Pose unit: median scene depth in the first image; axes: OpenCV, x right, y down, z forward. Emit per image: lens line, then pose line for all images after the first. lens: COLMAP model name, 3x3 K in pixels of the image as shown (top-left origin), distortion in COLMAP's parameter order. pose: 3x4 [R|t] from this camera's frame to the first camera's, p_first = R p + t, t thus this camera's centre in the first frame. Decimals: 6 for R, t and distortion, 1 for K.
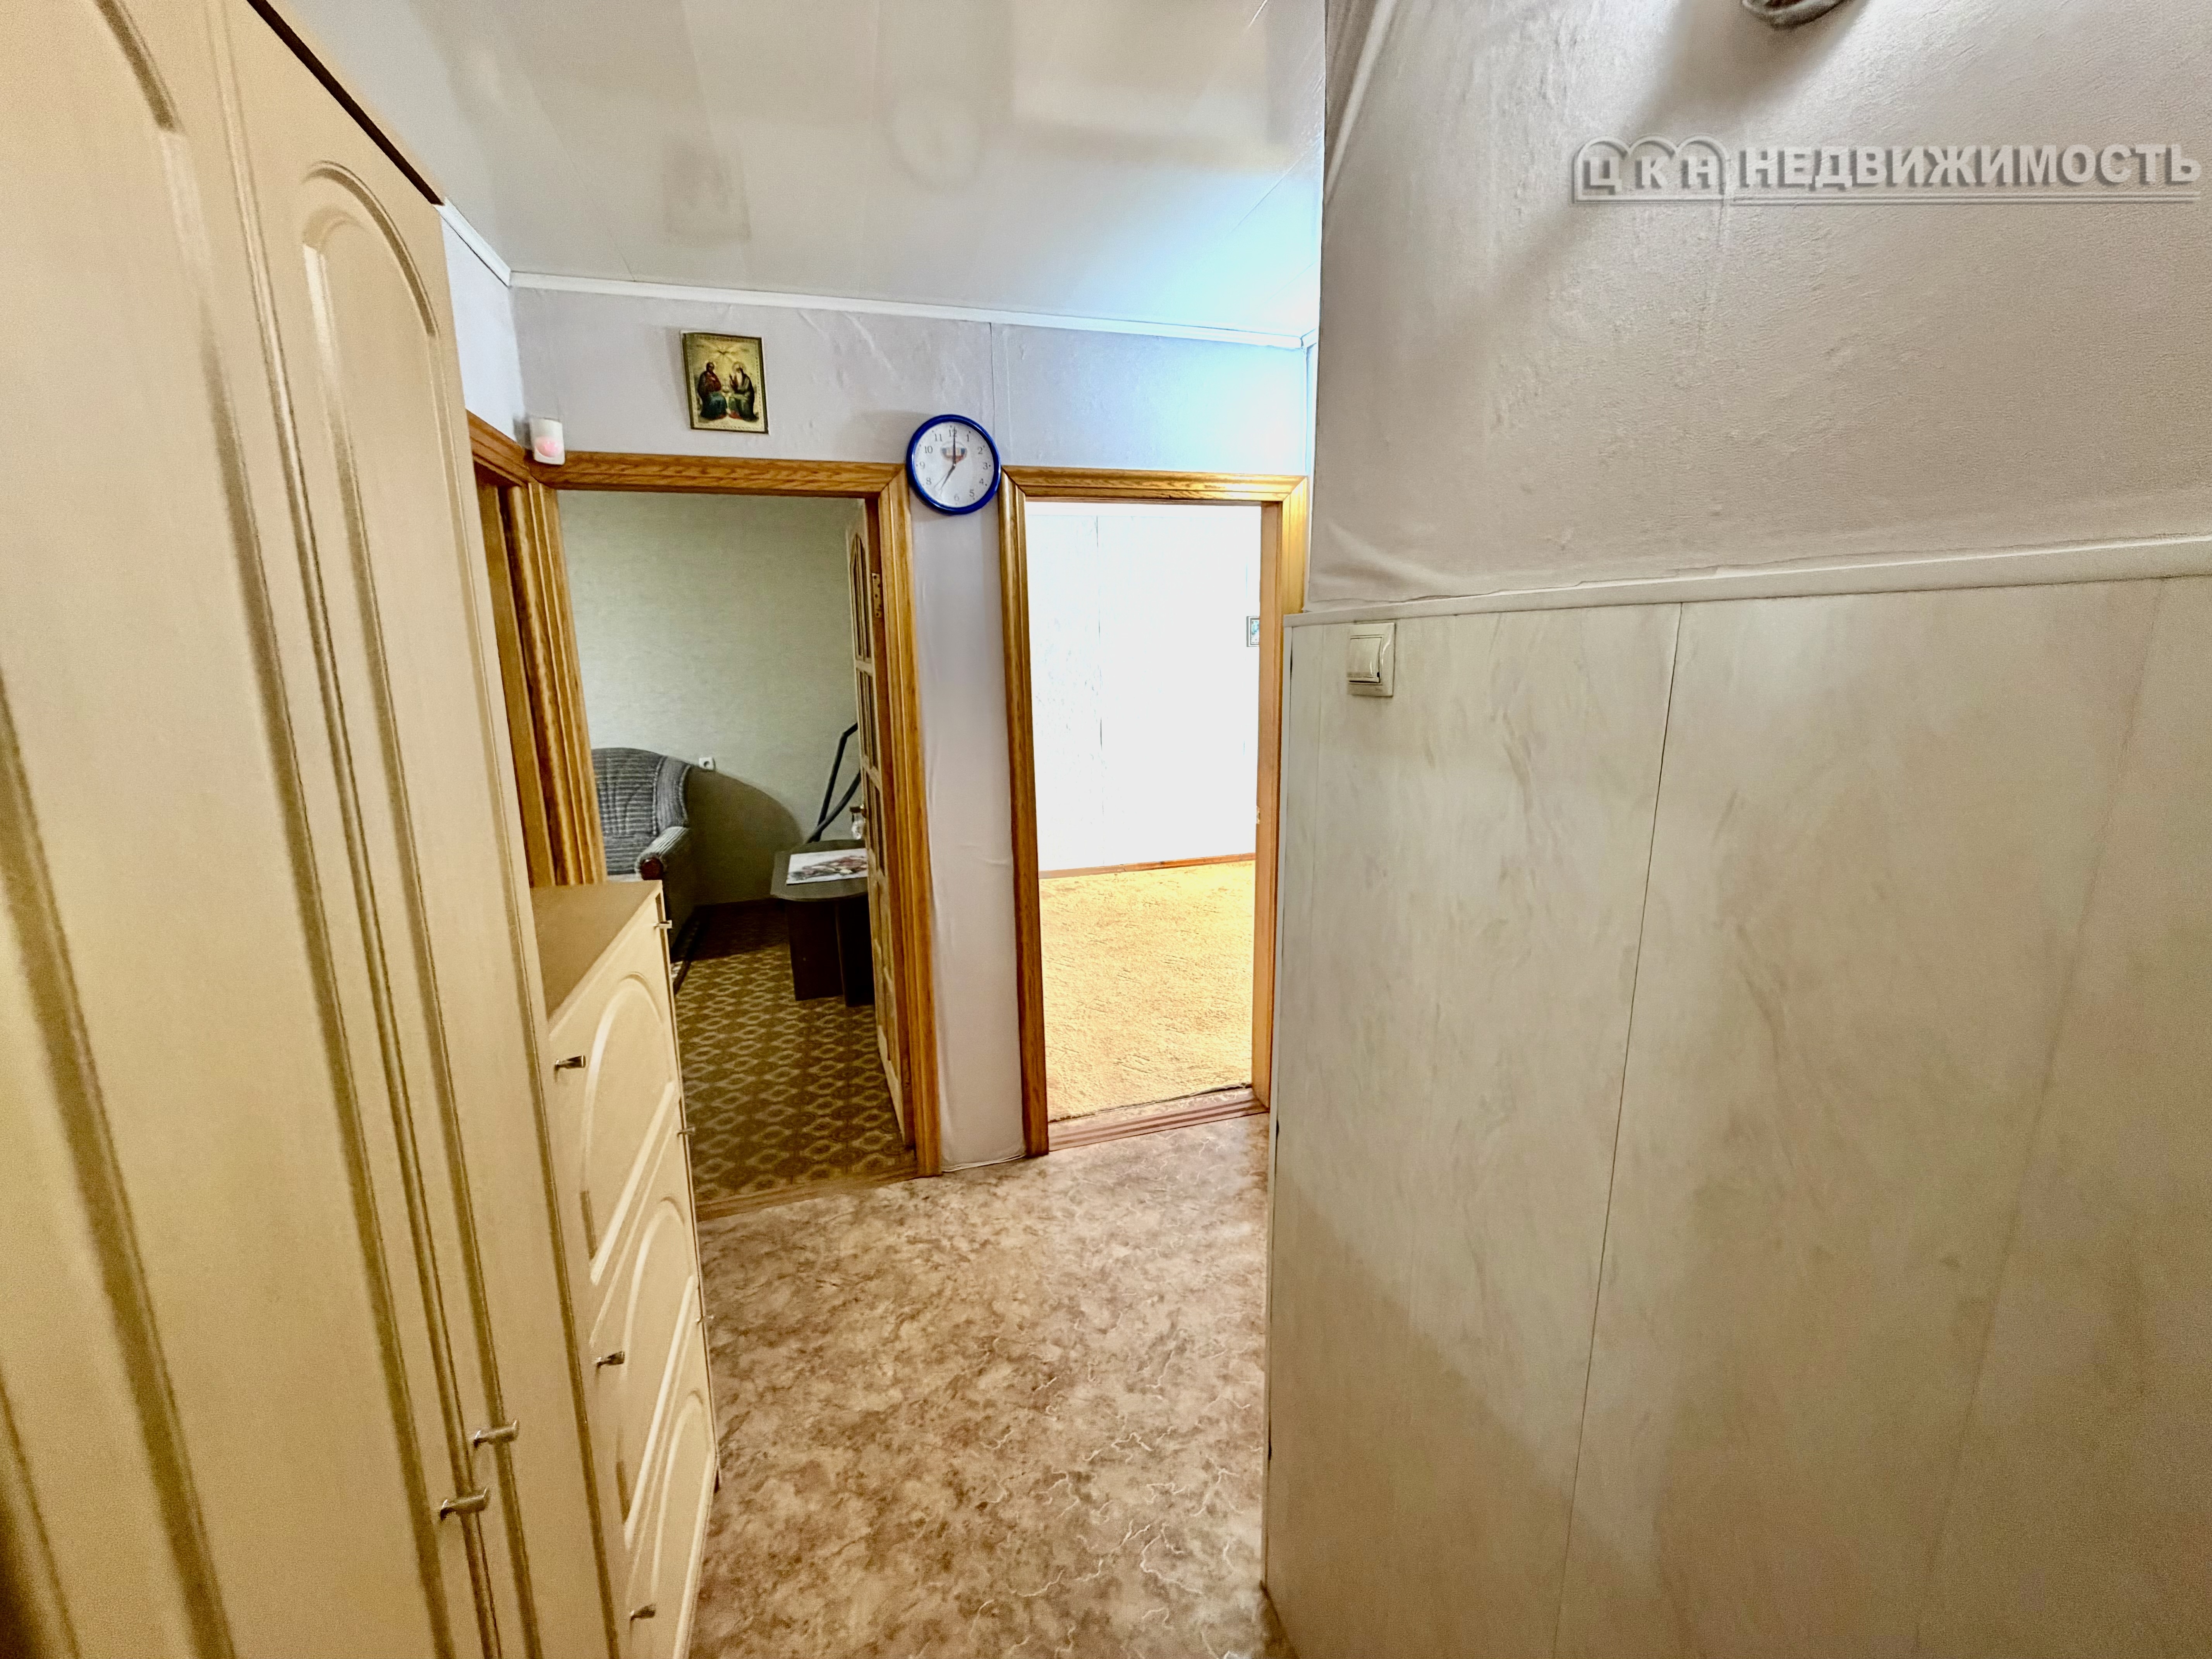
lens RADIAL K [[885.7, 0, 1097.7], [0, 885.7, 826.6], [0, 0, 1]] dist [0.002506, -0.000419]
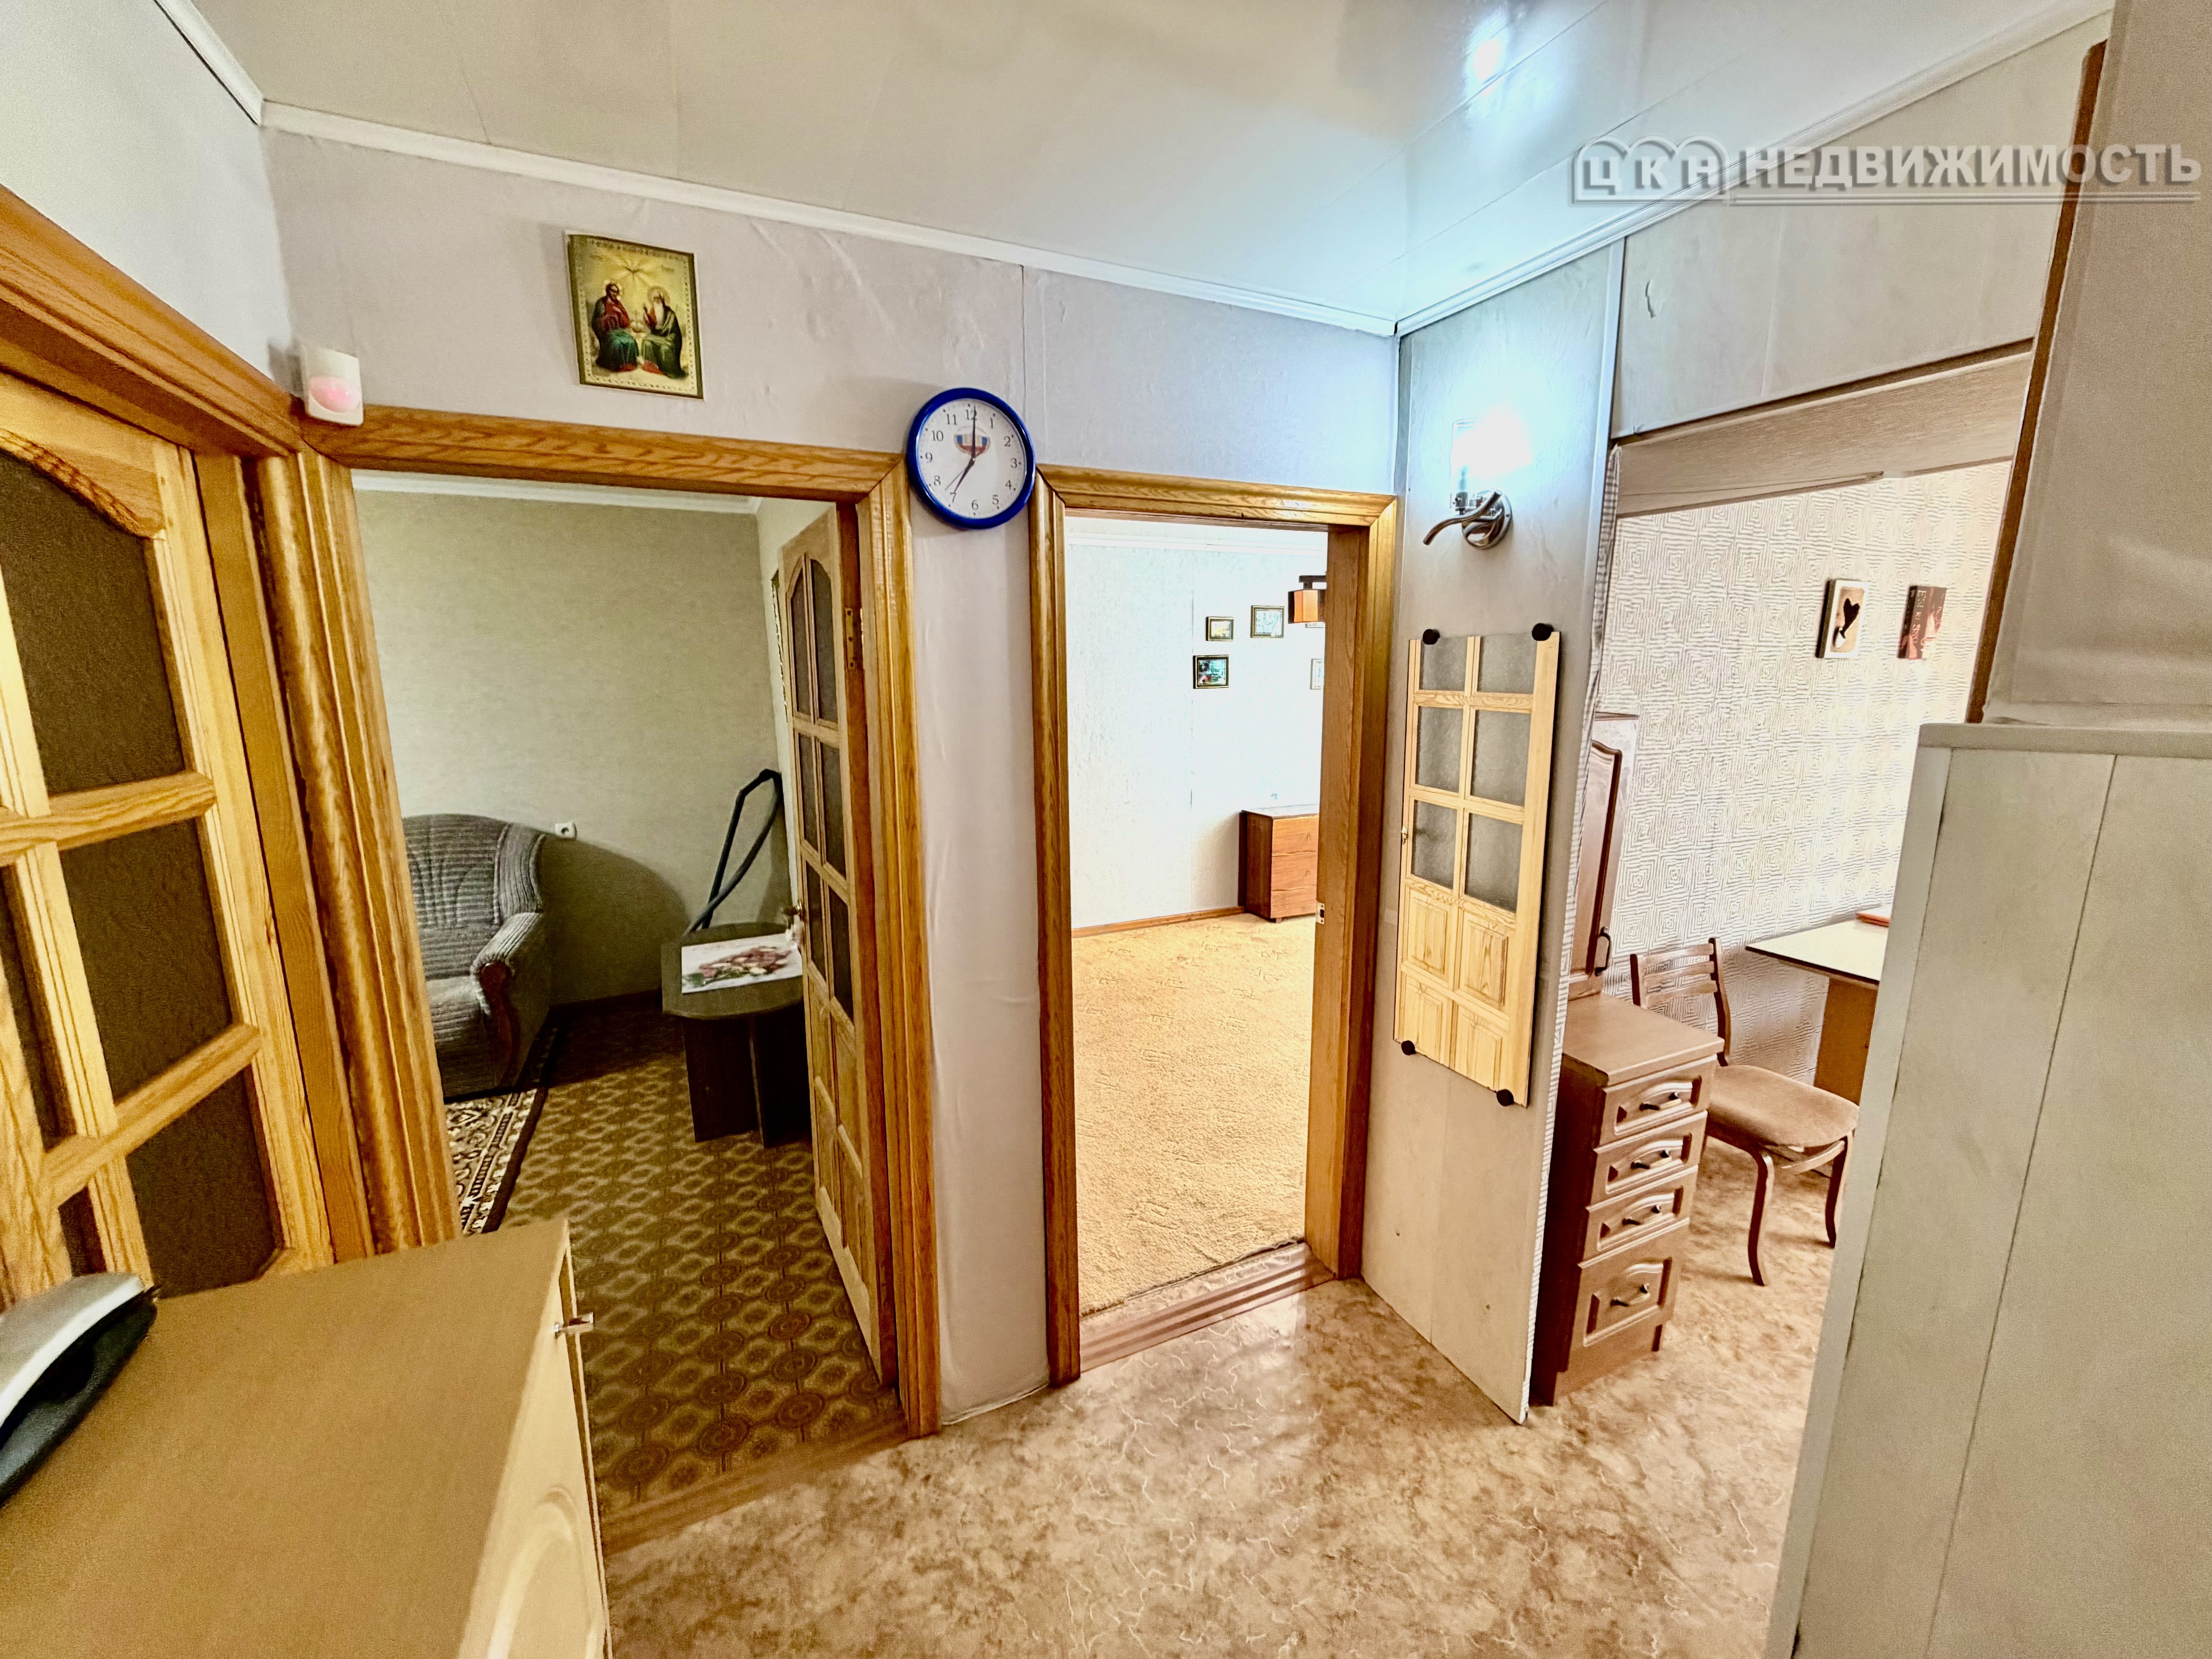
lens RADIAL K [[885.7, 0, 1100.7], [0, 885.7, 828.5], [0, 0, 1]] dist [0.002506, -0.000419]
pose [[0.989366, -0.017129, 0.144434, -0.157776], [0.021571, 0.999339, -0.029246, -0.083338], [-0.143838, 0.032050, 0.989082, 0.272840]]
